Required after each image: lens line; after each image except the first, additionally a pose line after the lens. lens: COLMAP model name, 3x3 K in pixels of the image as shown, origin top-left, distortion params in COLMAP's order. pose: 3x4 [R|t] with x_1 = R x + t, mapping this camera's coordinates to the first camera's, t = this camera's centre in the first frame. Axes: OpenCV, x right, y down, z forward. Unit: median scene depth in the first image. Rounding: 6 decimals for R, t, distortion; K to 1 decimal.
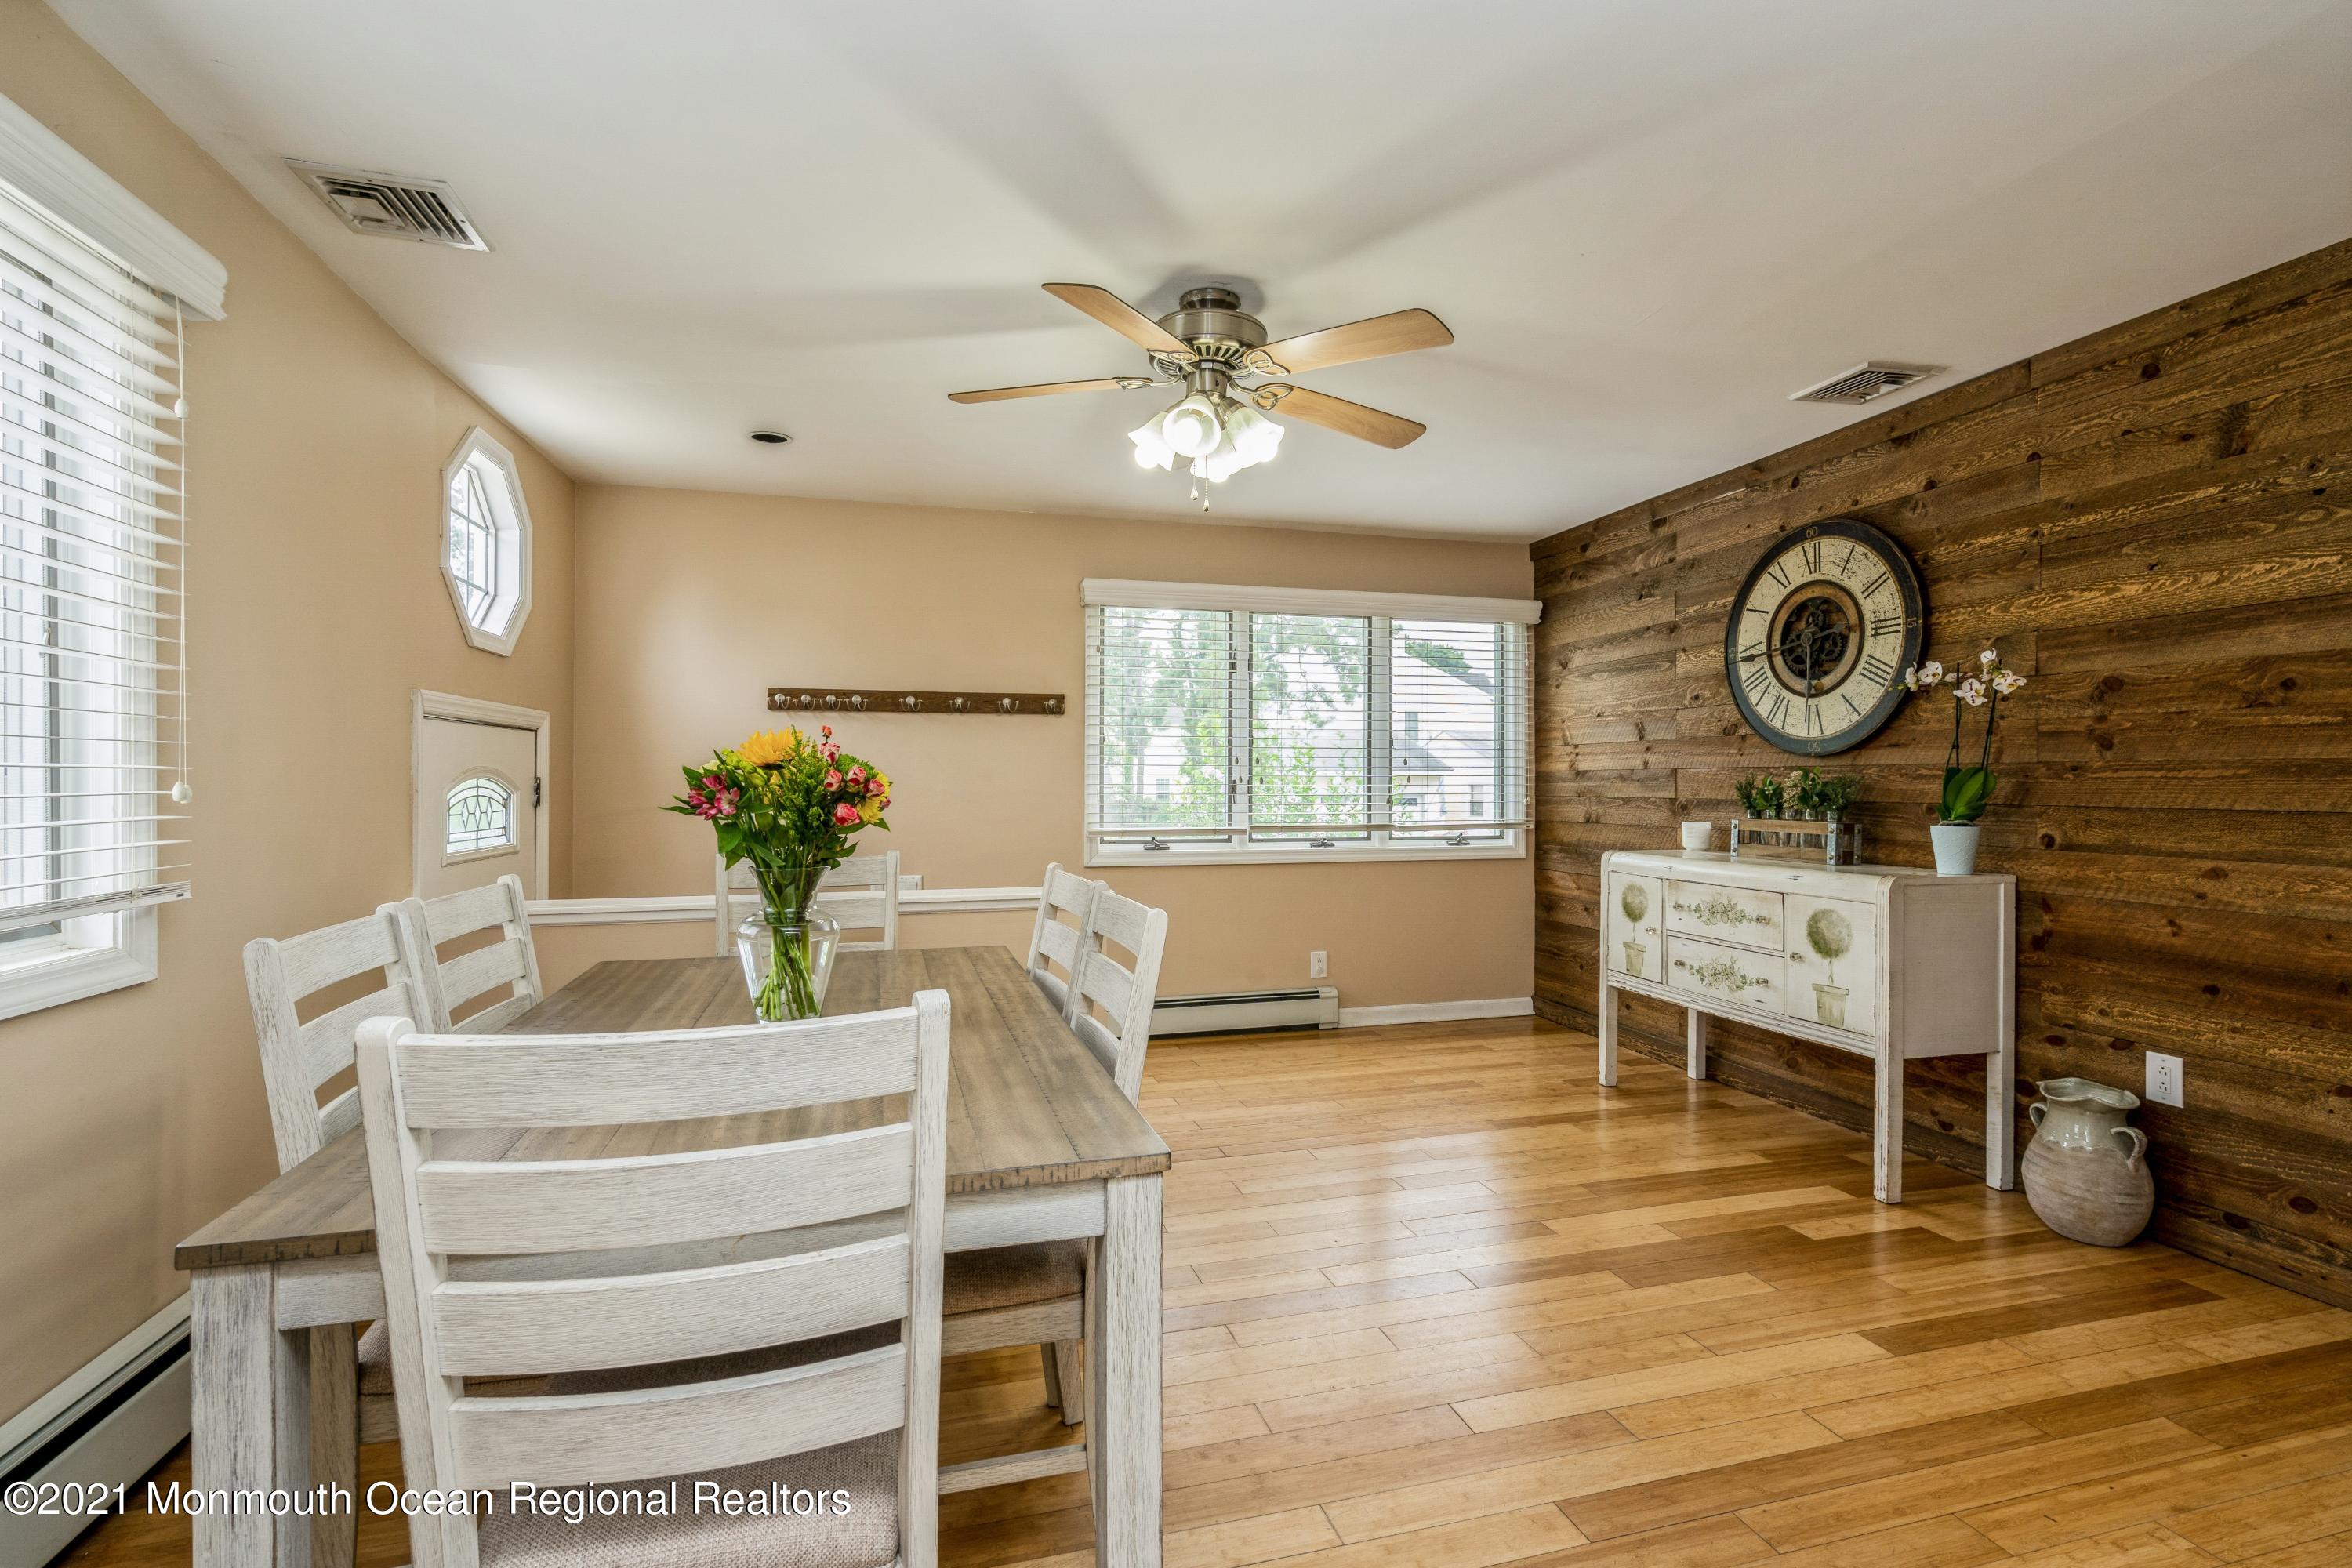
lens RADIAL K [[1081.8, 0, 1166.3], [0, 1081.8, 784.5], [0, 0, 1]] dist [-0.005728, 0.001627]
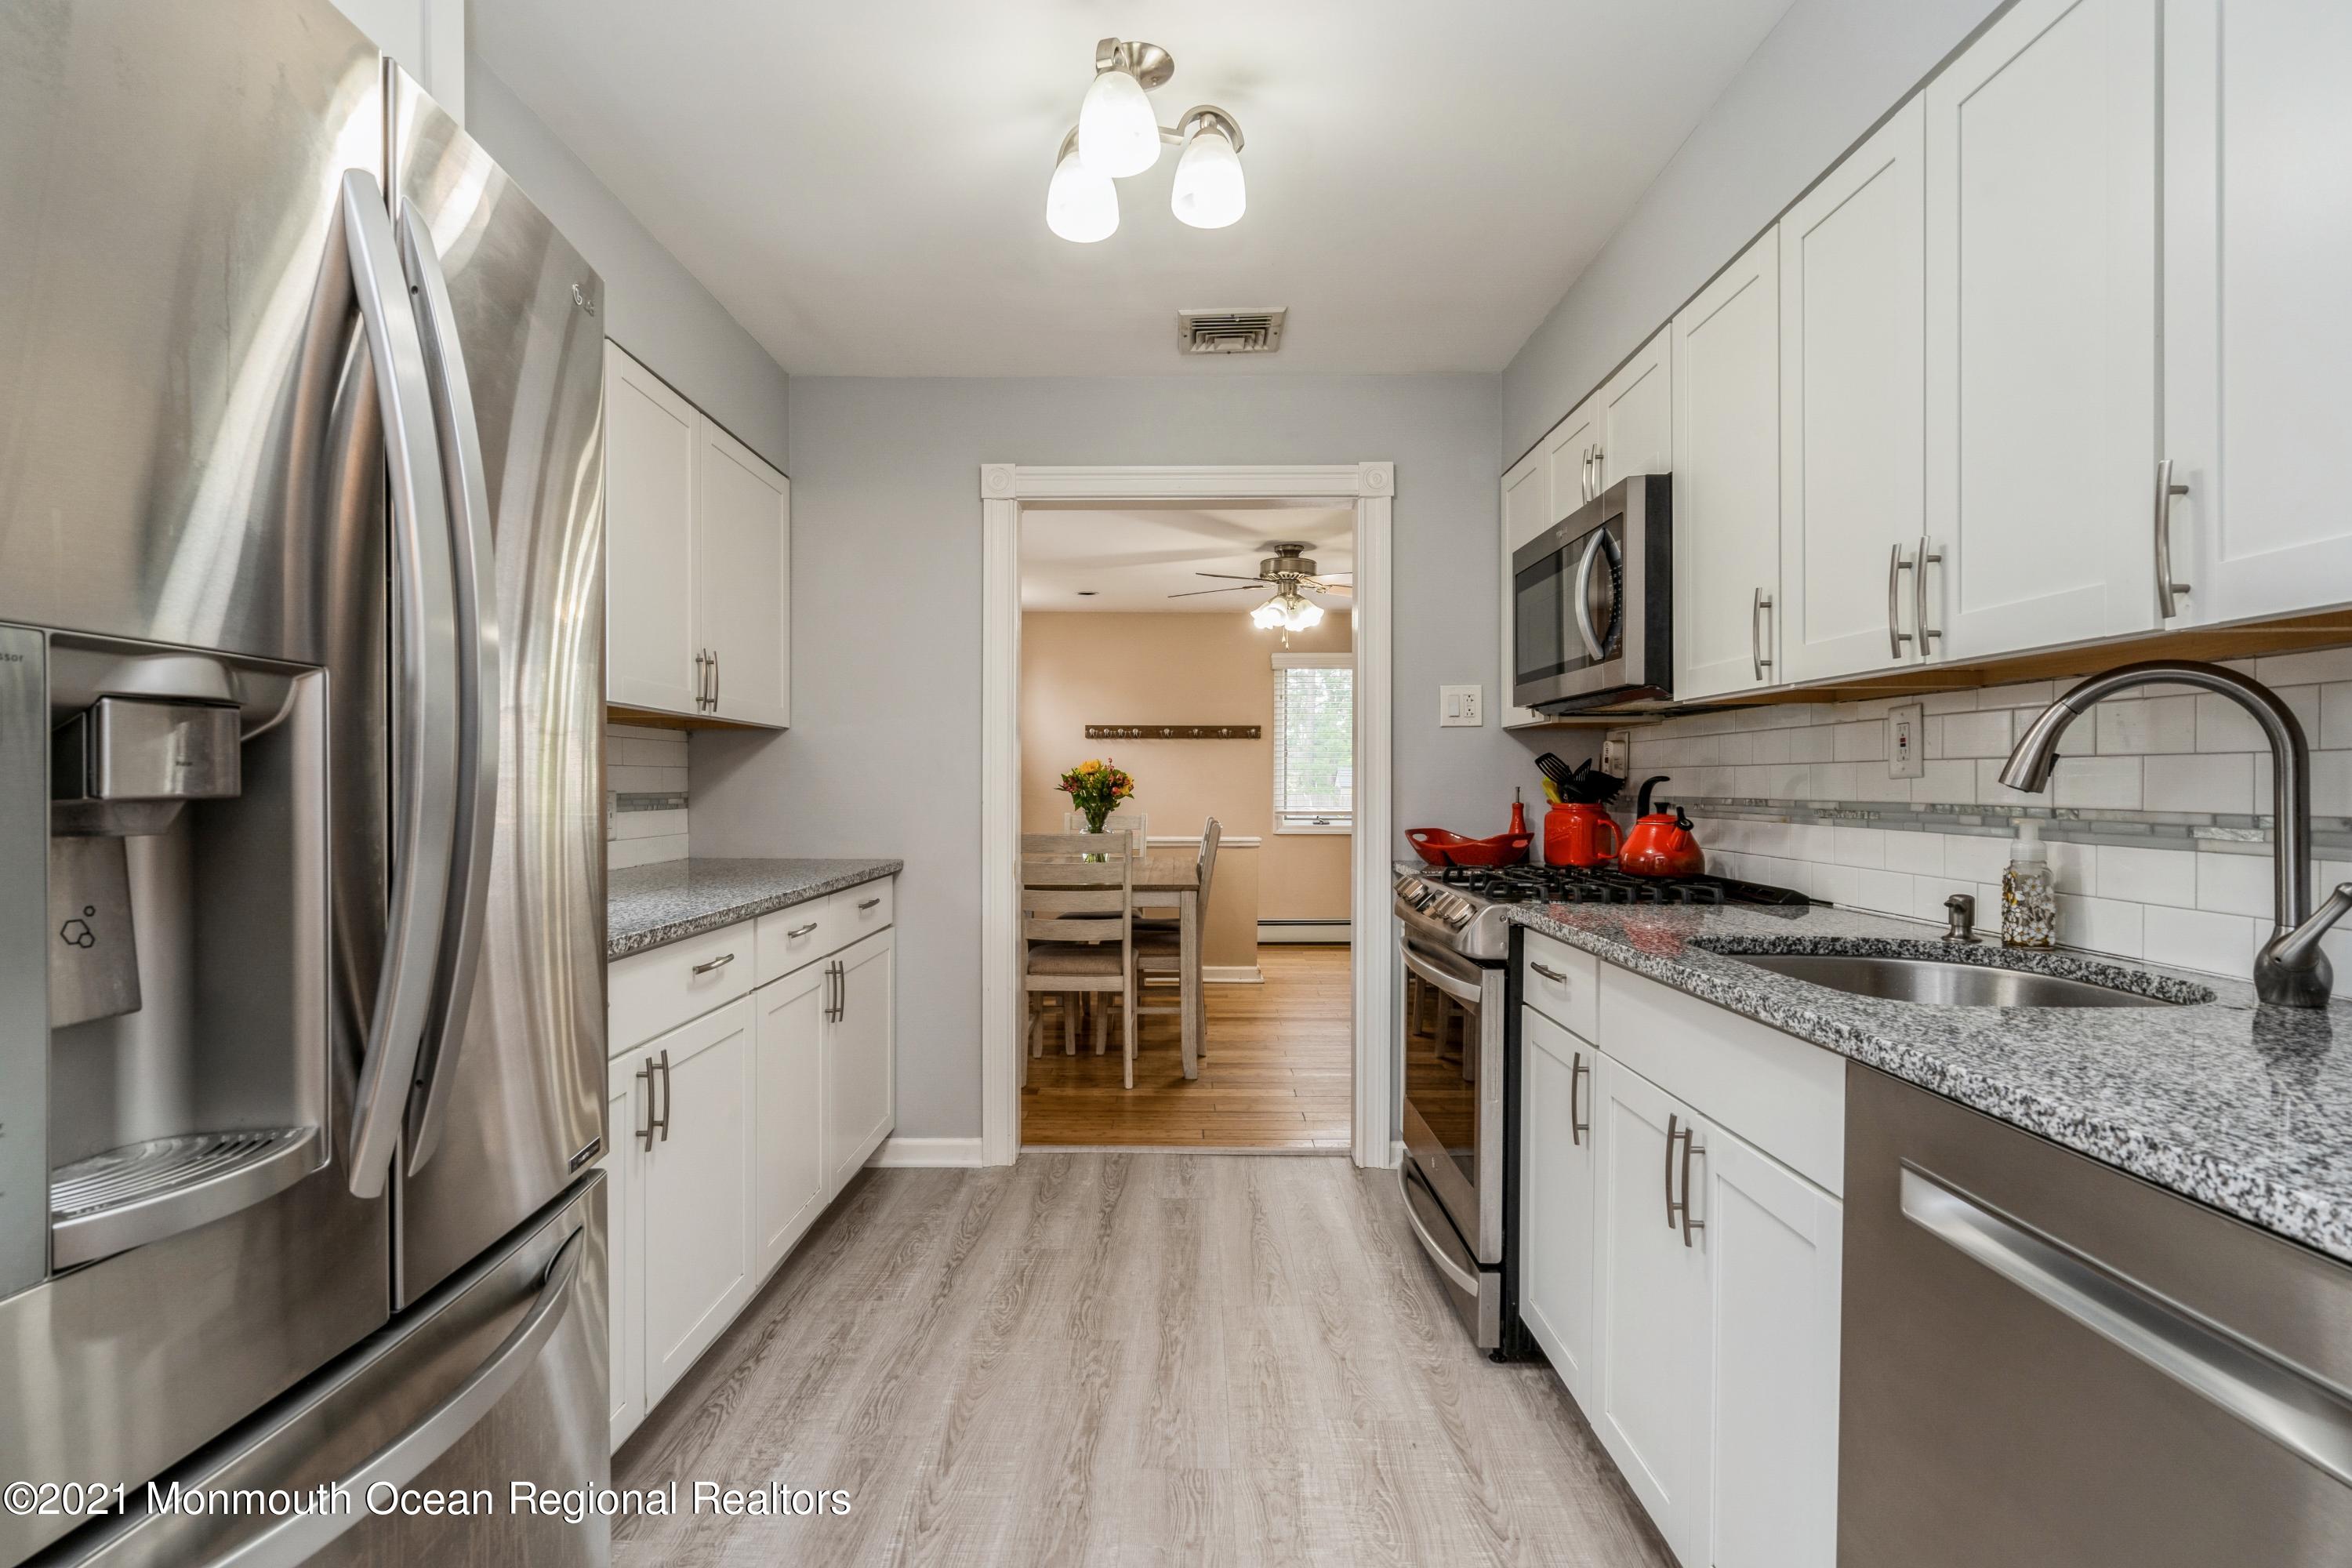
lens RADIAL K [[1081.8, 0, 1178.0], [0, 1081.8, 786.5], [0, 0, 1]] dist [-0.005728, 0.001627]
pose [[0.966063, 0.003081, -0.258287, 0.214170], [-0.002696, 0.999995, 0.001846, 0.003925], [0.258291, -0.001087, 0.966066, -0.612842]]
